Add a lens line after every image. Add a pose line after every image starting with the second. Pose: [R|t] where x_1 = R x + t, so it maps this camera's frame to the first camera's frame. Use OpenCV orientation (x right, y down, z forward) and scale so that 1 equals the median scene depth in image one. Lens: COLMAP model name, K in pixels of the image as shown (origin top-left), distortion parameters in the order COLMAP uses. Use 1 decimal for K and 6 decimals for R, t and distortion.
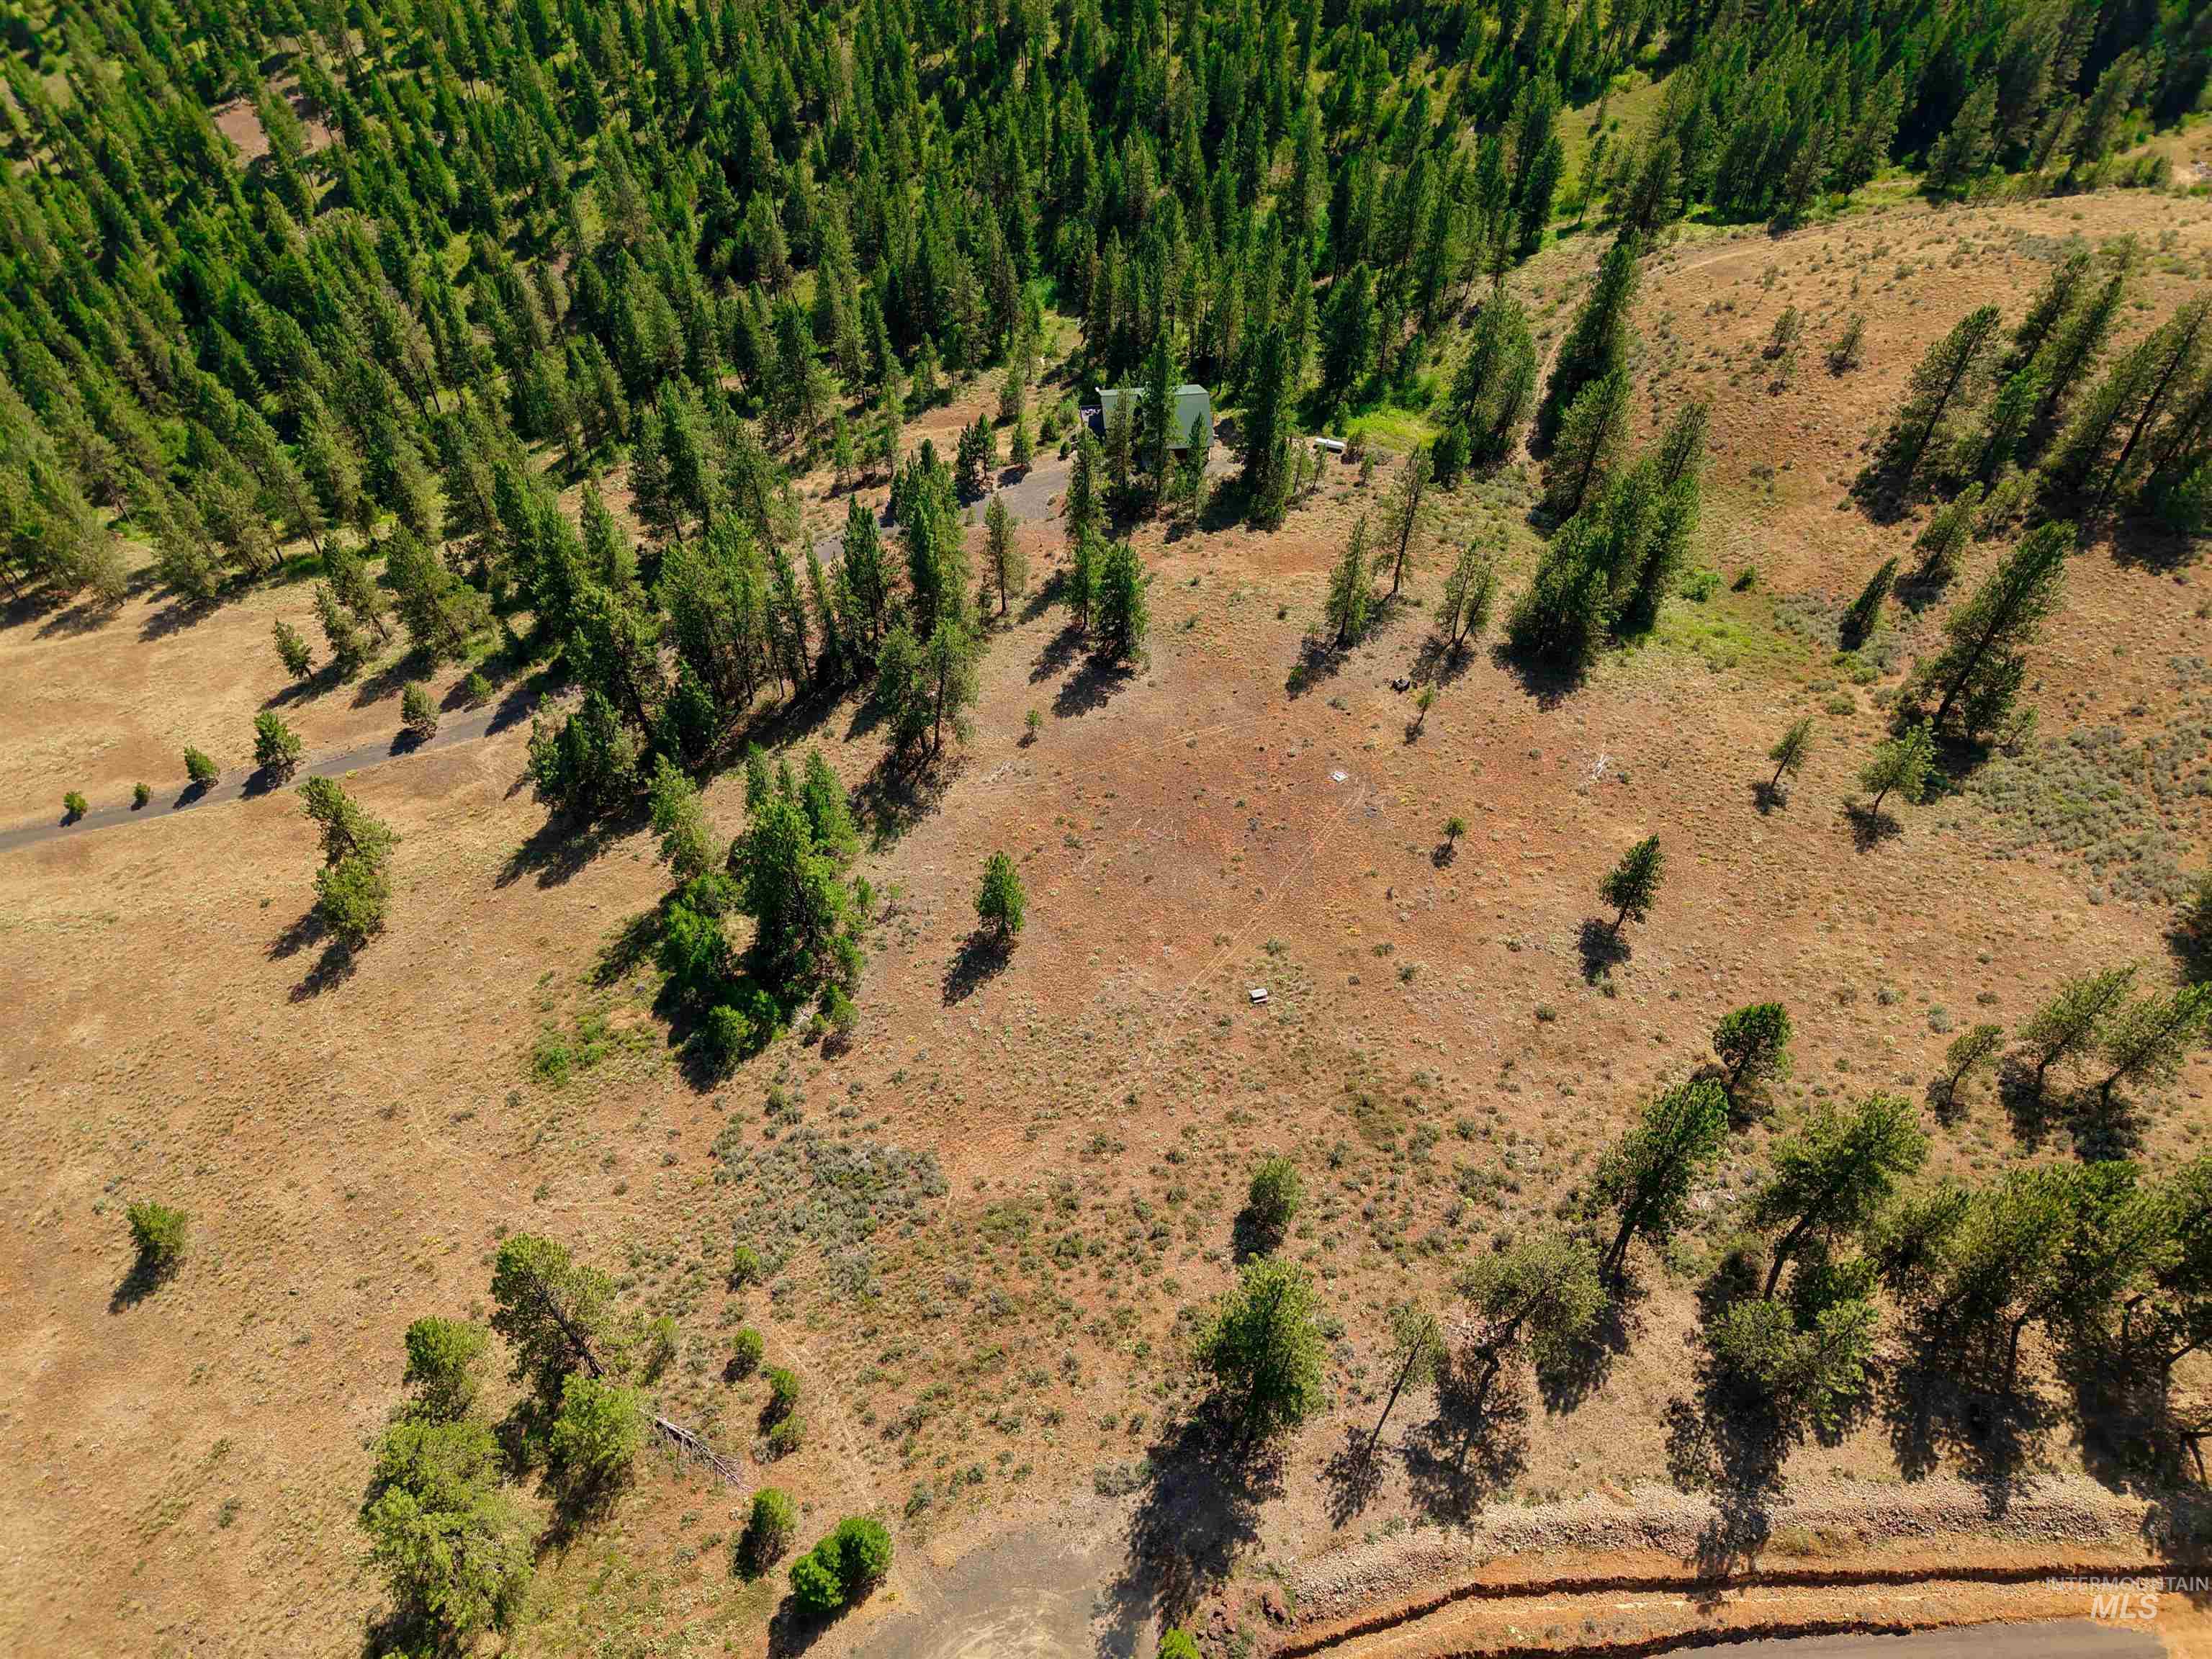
lens RADIAL K [[1482.0, 0, 1103.3], [0, 1482.0, 835.2], [0, 0, 1]] dist [0.029226, -0.026037]
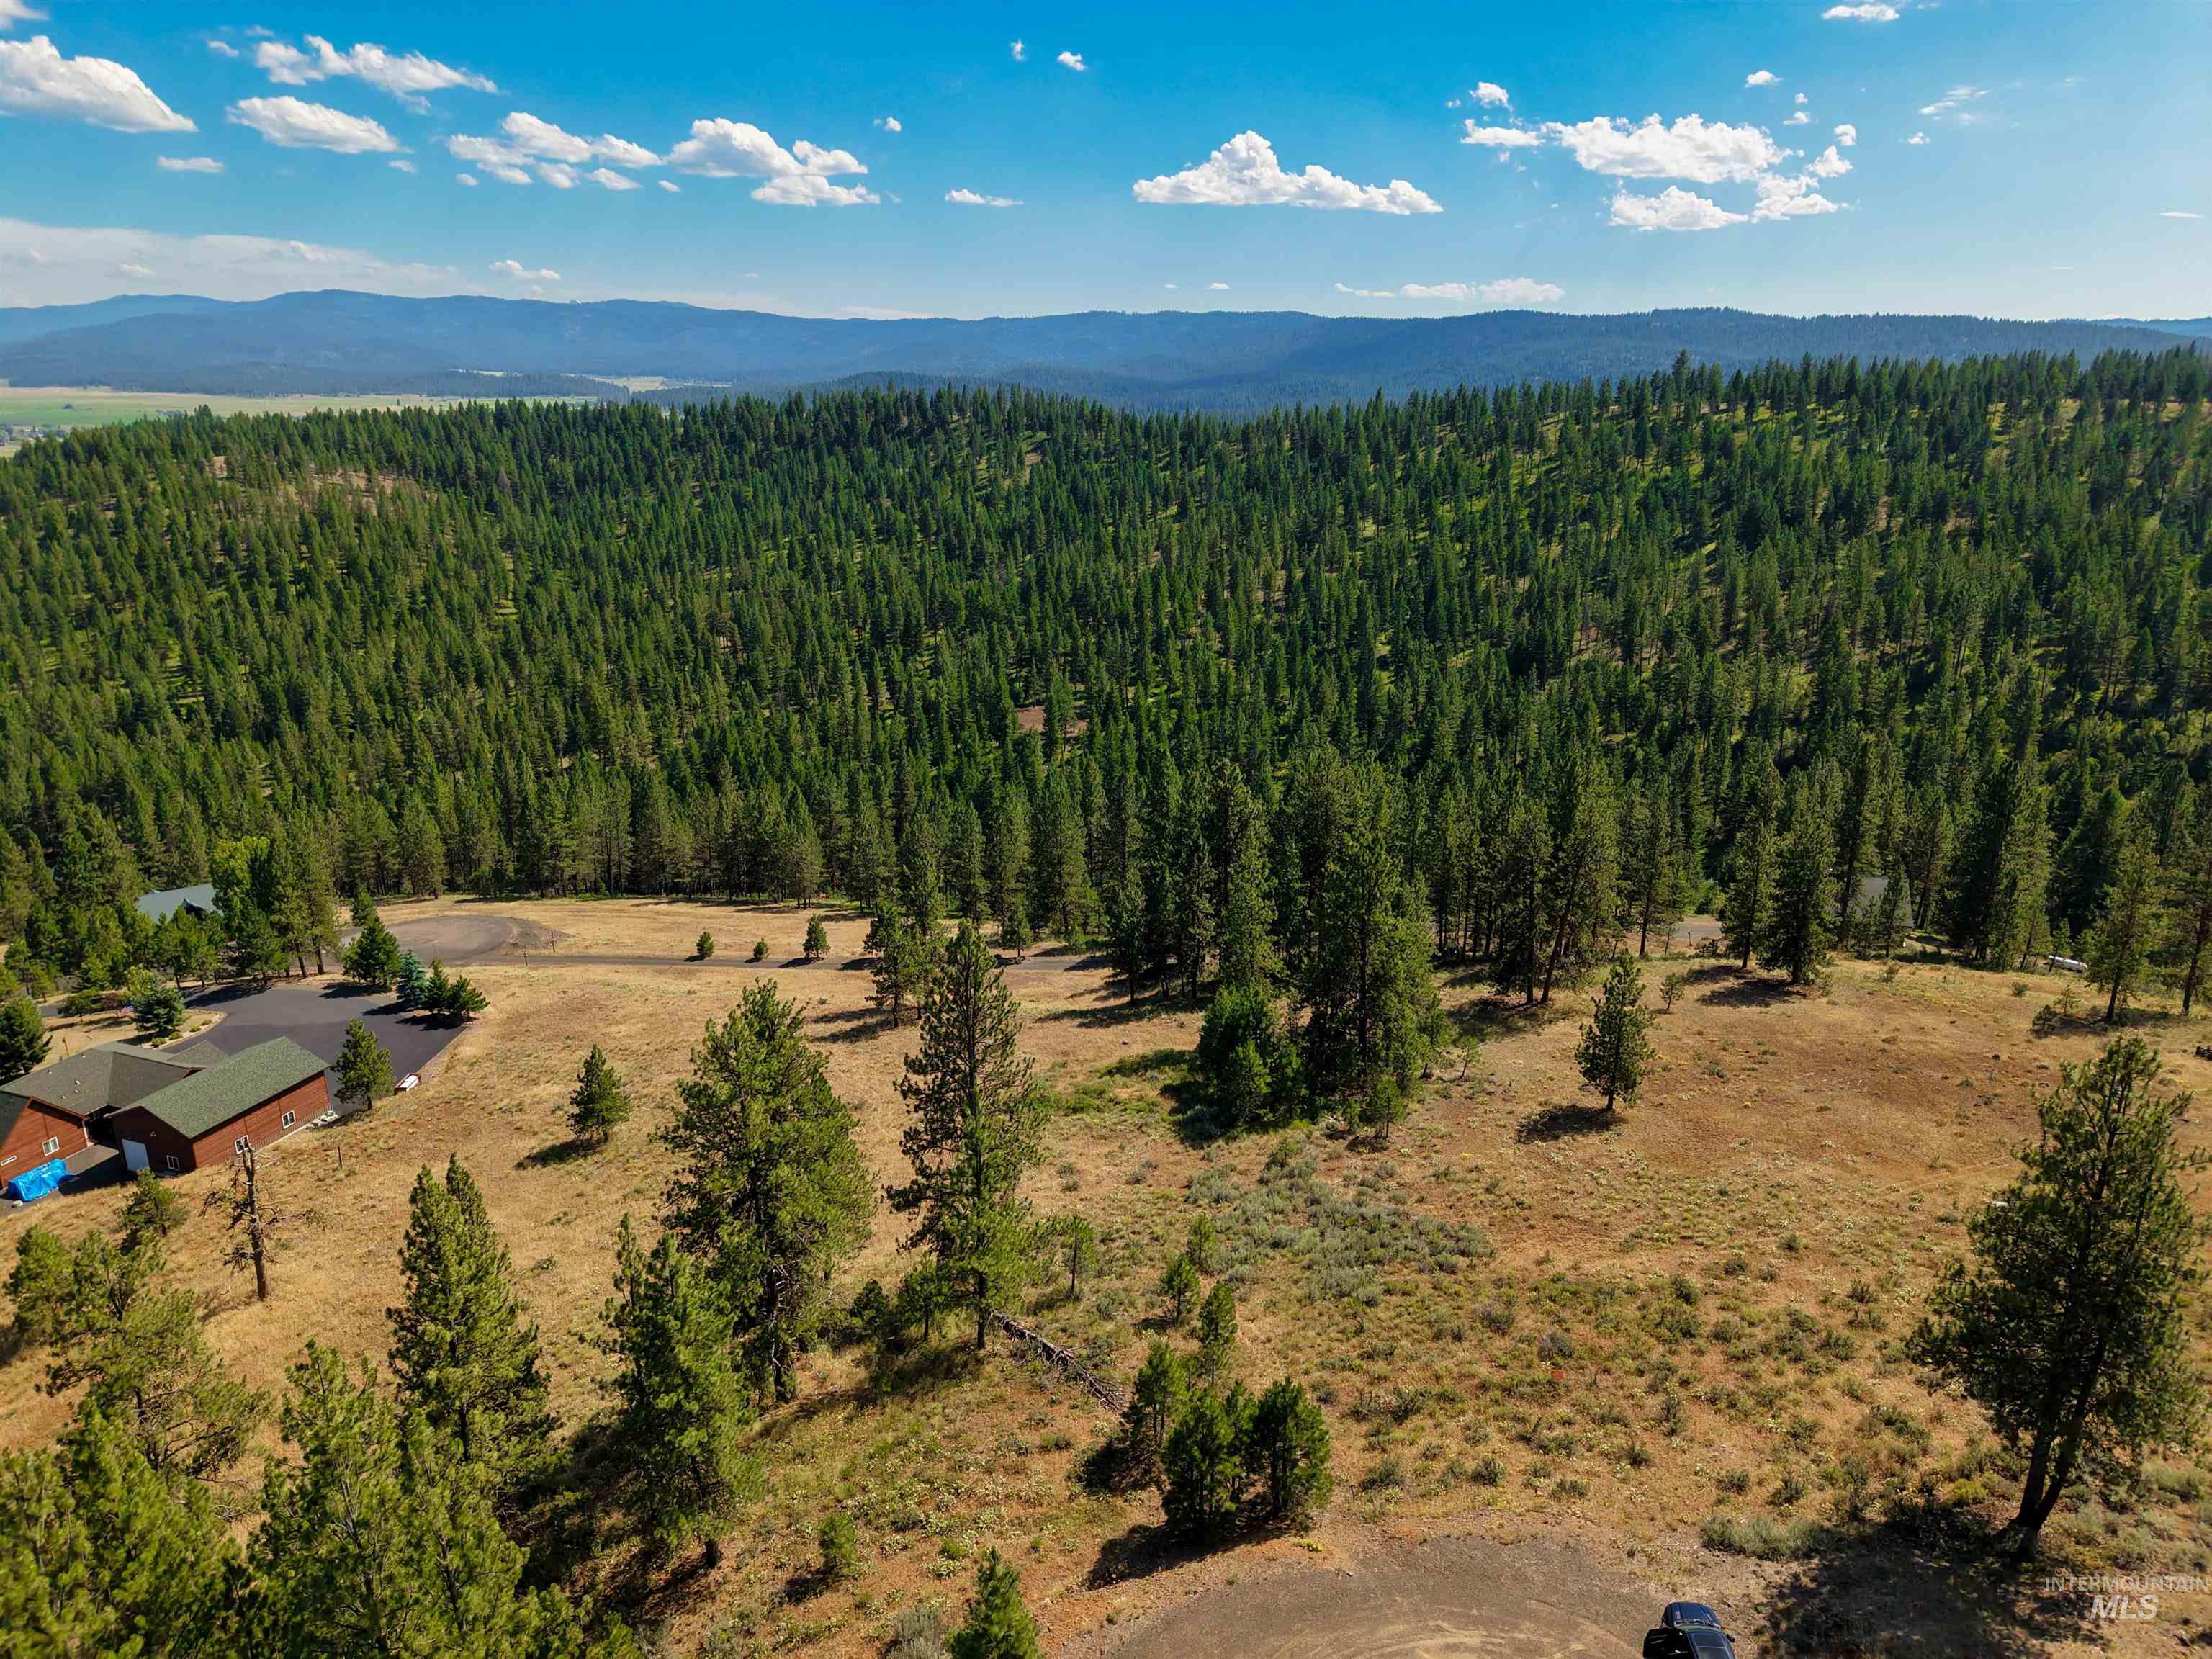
lens RADIAL K [[1482.0, 0, 1104.3], [0, 1482.0, 830.3], [0, 0, 1]] dist [0.029226, -0.026037]
pose [[0.904608, 0.125181, -0.407449, -0.013470], [-0.332542, 0.805251, -0.490903, 0.571003], [0.266647, 0.579569, 0.770065, 0.352371]]
